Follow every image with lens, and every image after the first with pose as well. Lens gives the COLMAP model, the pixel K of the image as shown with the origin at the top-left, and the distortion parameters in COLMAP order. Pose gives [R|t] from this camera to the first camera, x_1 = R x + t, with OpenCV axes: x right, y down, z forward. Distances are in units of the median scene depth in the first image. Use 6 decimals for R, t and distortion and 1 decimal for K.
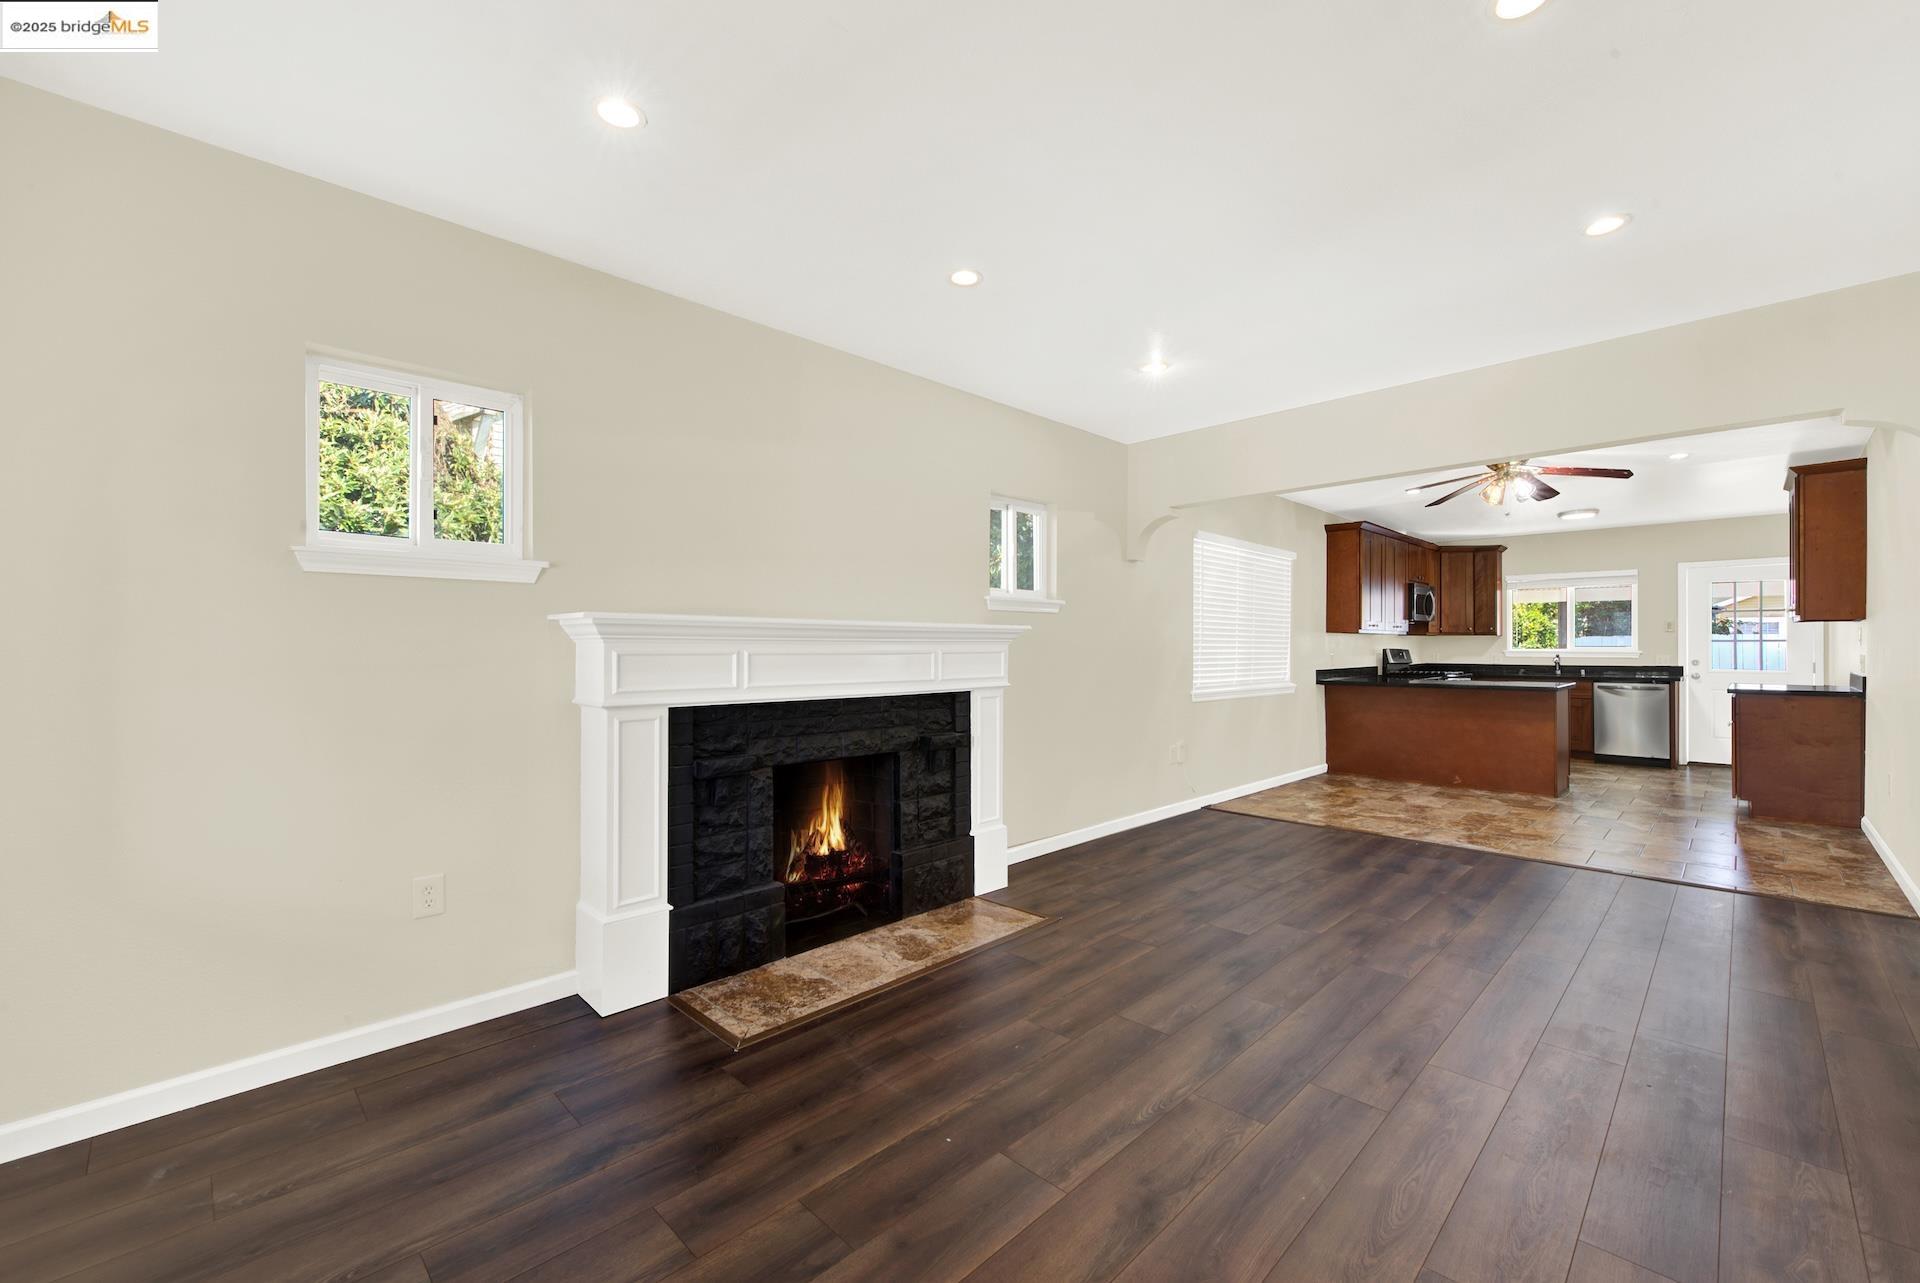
lens RADIAL K [[790.7, 0, 960.0], [0, 790.7, 641.5], [0, 0, 1]] dist [0.000087, -0.000893]
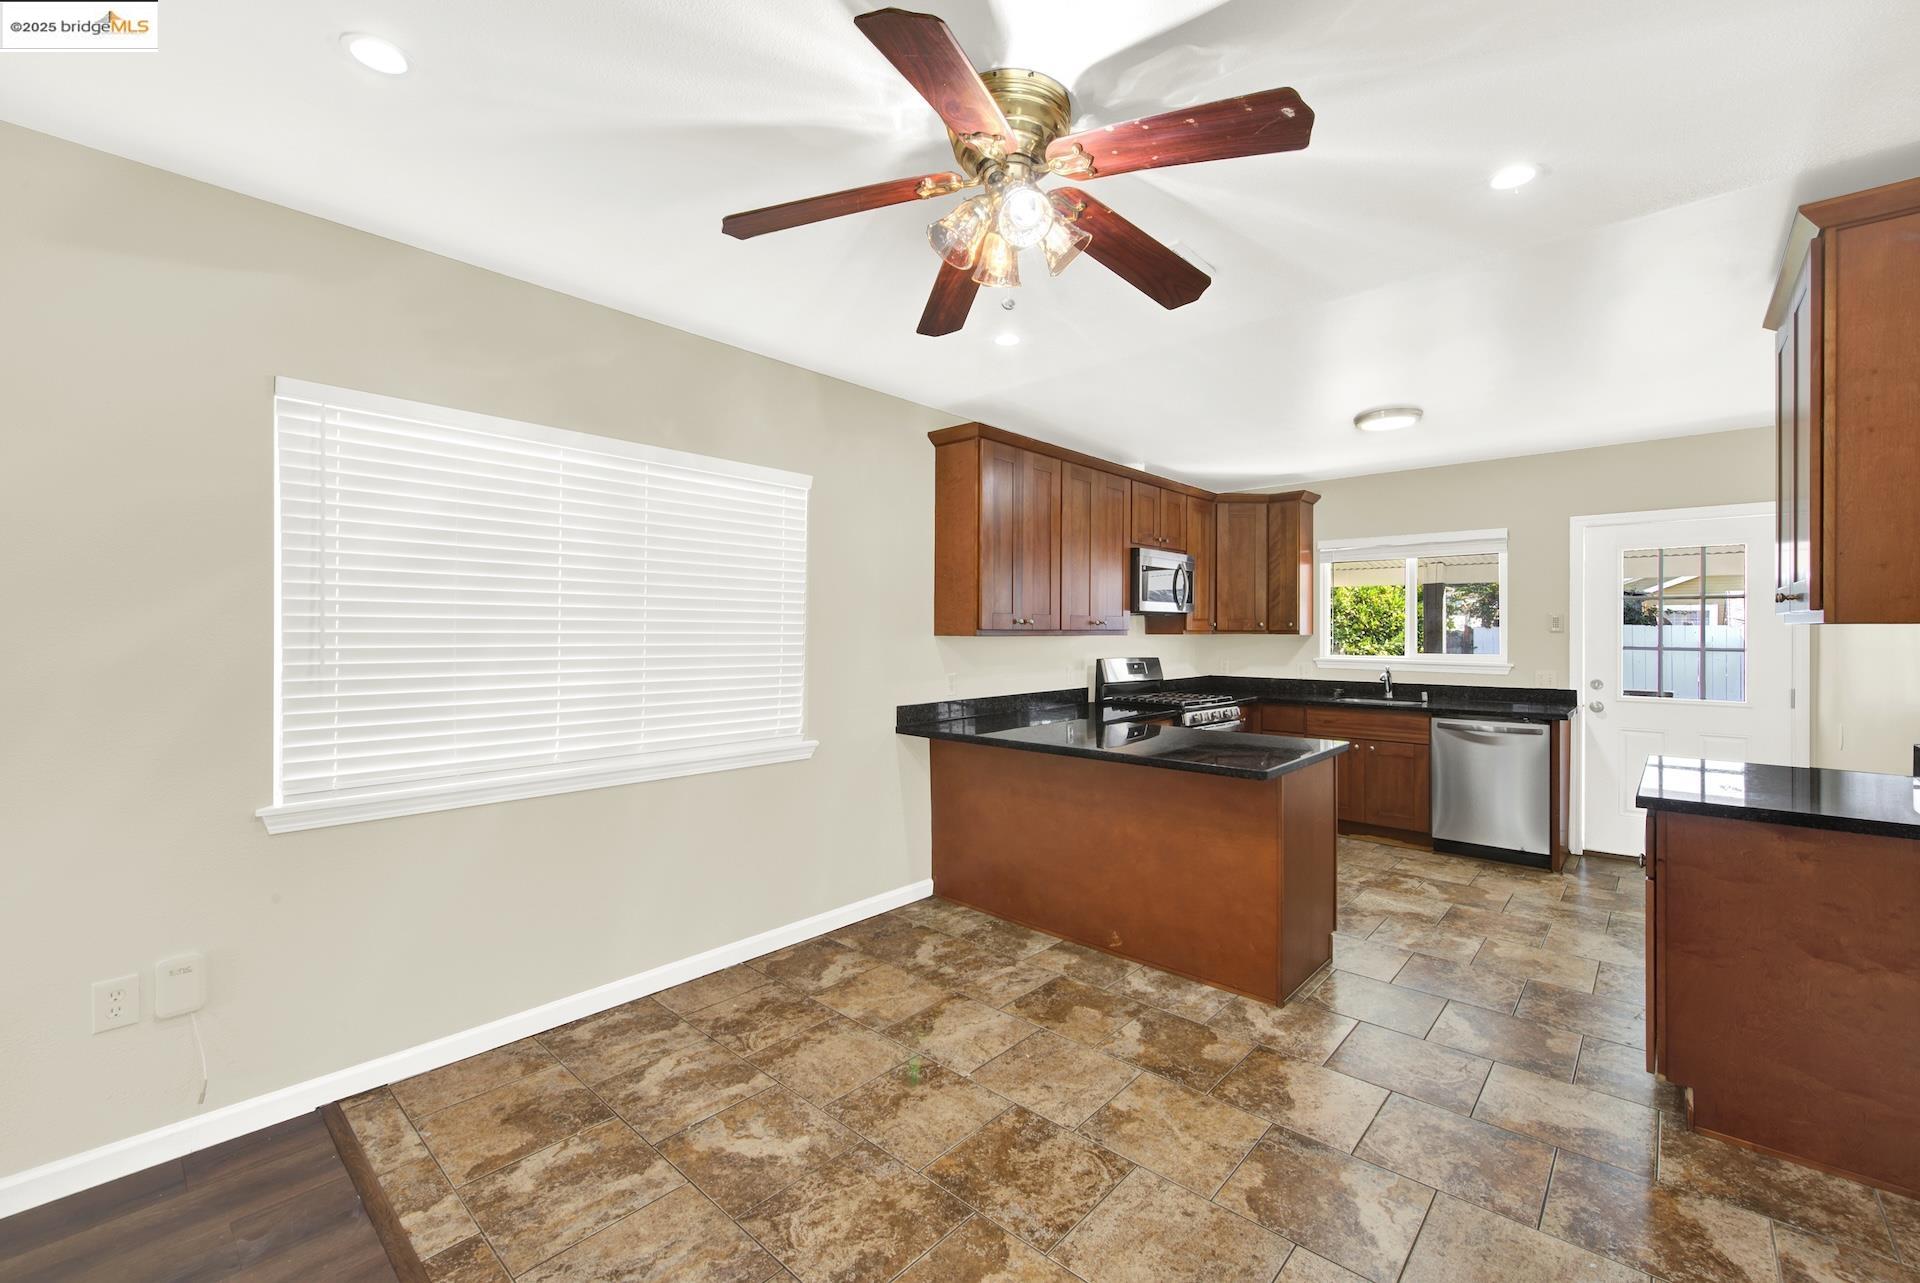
lens RADIAL K [[787.5, 0, 974.3], [0, 787.5, 628.7], [0, 0, 1]] dist [0.007947, -0.004401]
pose [[0.998291, 0.002775, 0.058380, 0.669837], [-0.003016, 0.999987, 0.004044, -0.024916], [-0.058369, -0.004213, 0.998286, 0.678996]]
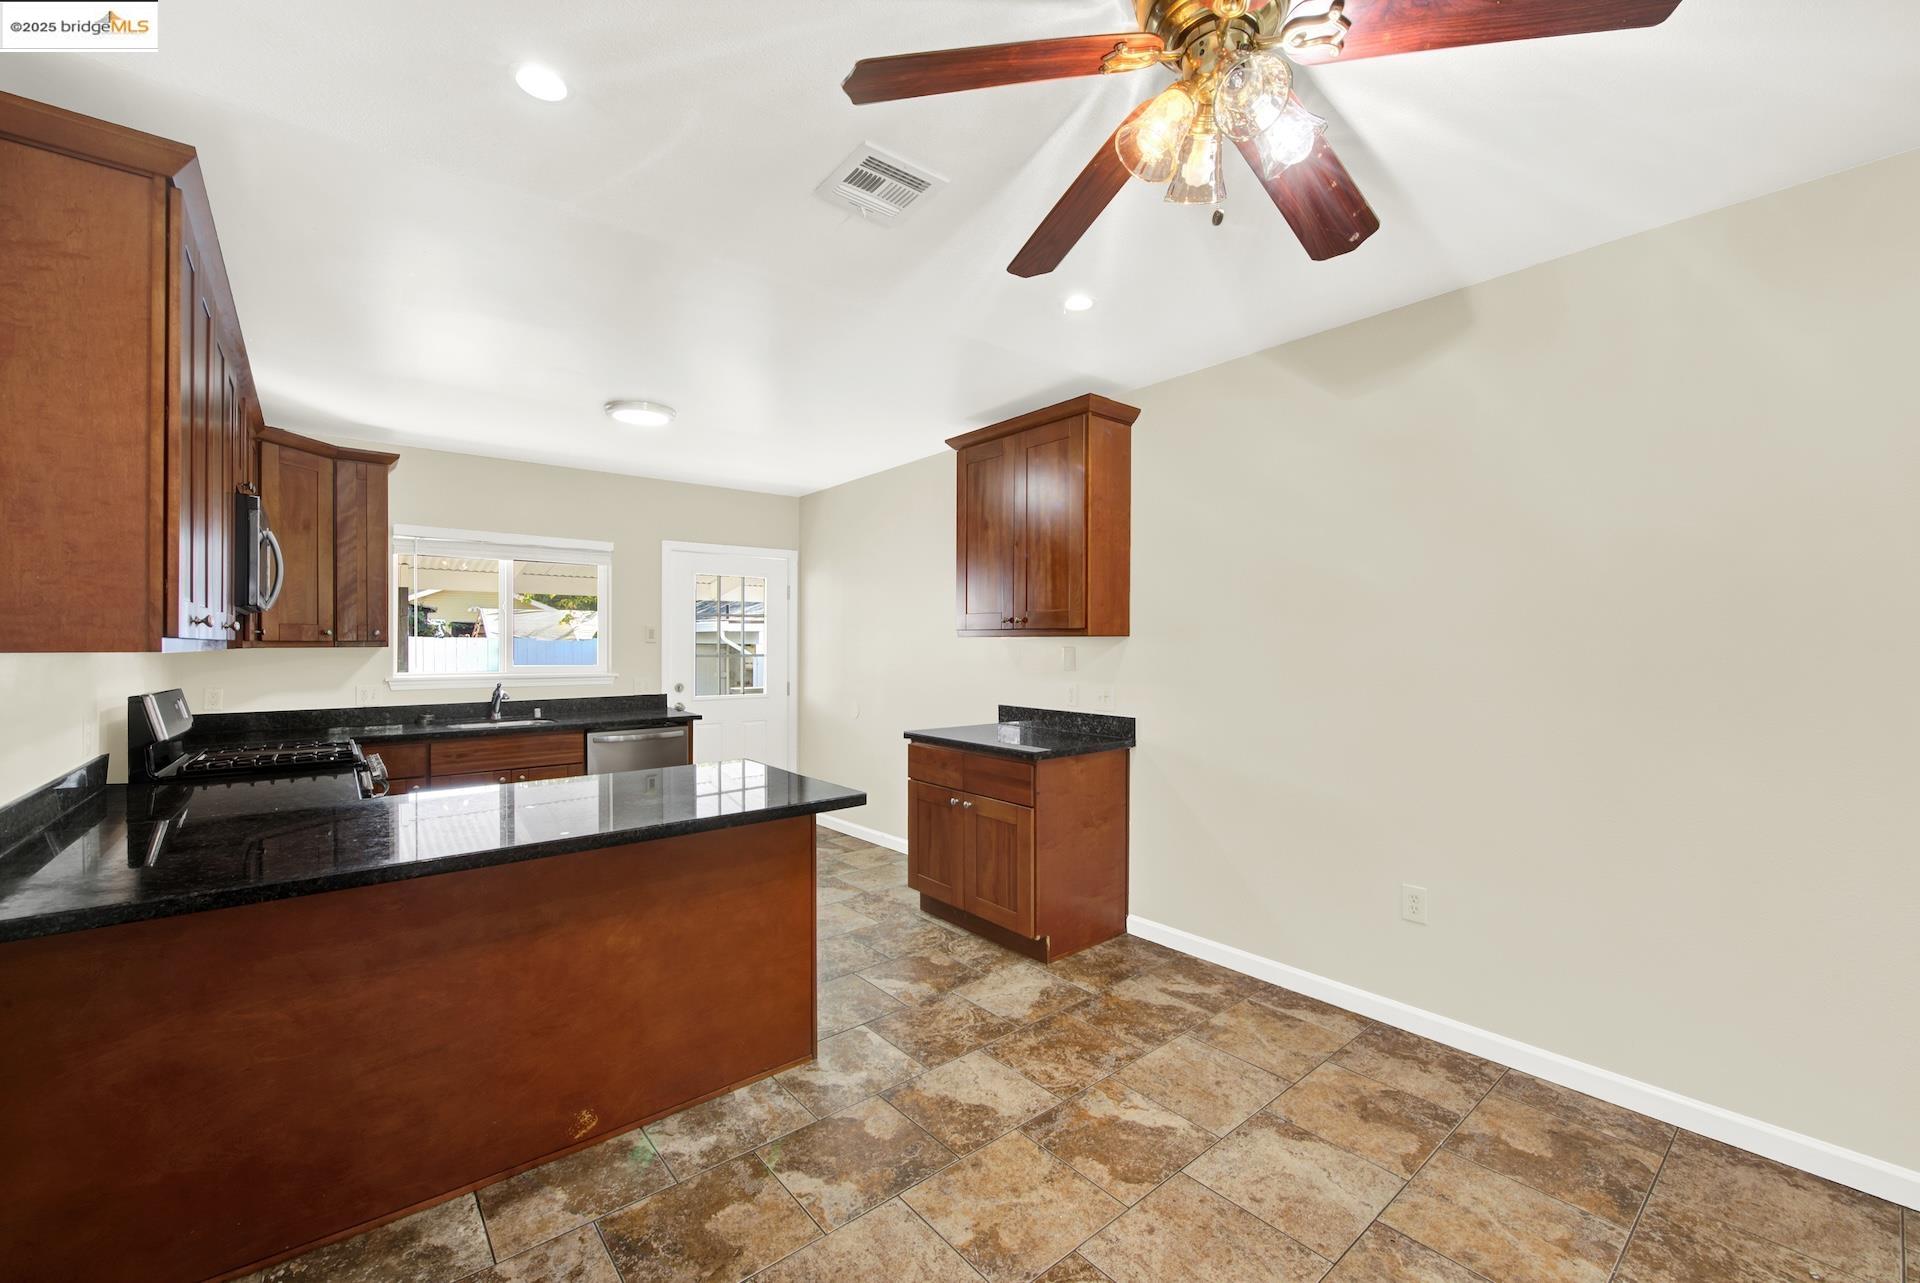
lens RADIAL K [[776.9, 0, 969.8], [0, 776.9, 644.4], [0, 0, 1]] dist [0.005841, -0.004482]
pose [[0.089174, -0.001264, 0.996015, 0.438845], [-0.005172, 0.999985, 0.001732, -0.020698], [-0.996003, -0.005306, 0.089166, 1.073337]]
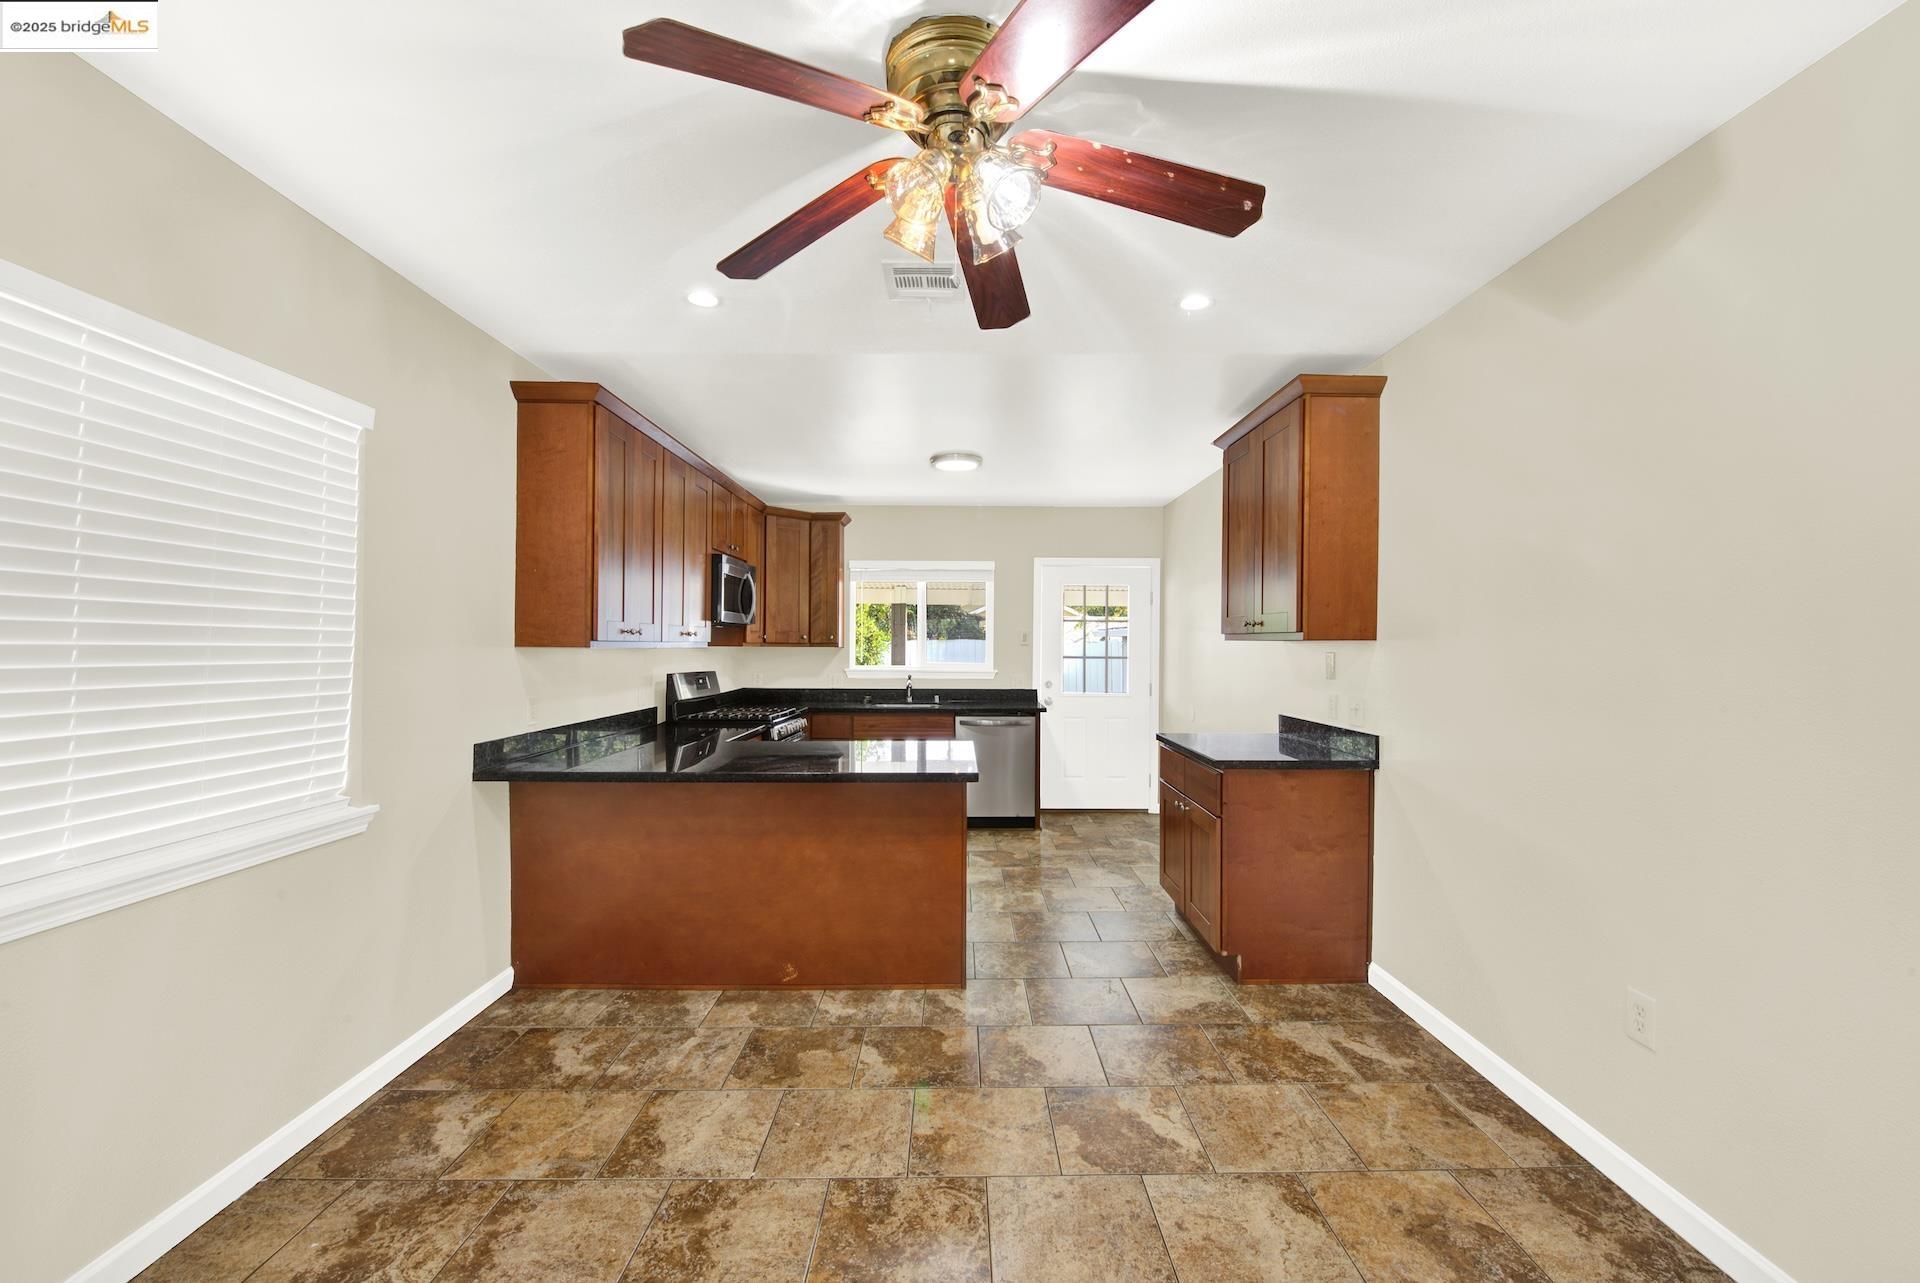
lens RADIAL K [[776.9, 0, 969.8], [0, 776.9, 644.4], [0, 0, 1]] dist [0.005841, -0.004482]
pose [[0.696850, 0.005383, 0.717196, 0.493145], [-0.010907, 0.999936, 0.003092, -0.023426], [-0.717134, -0.009978, 0.696864, 0.800668]]
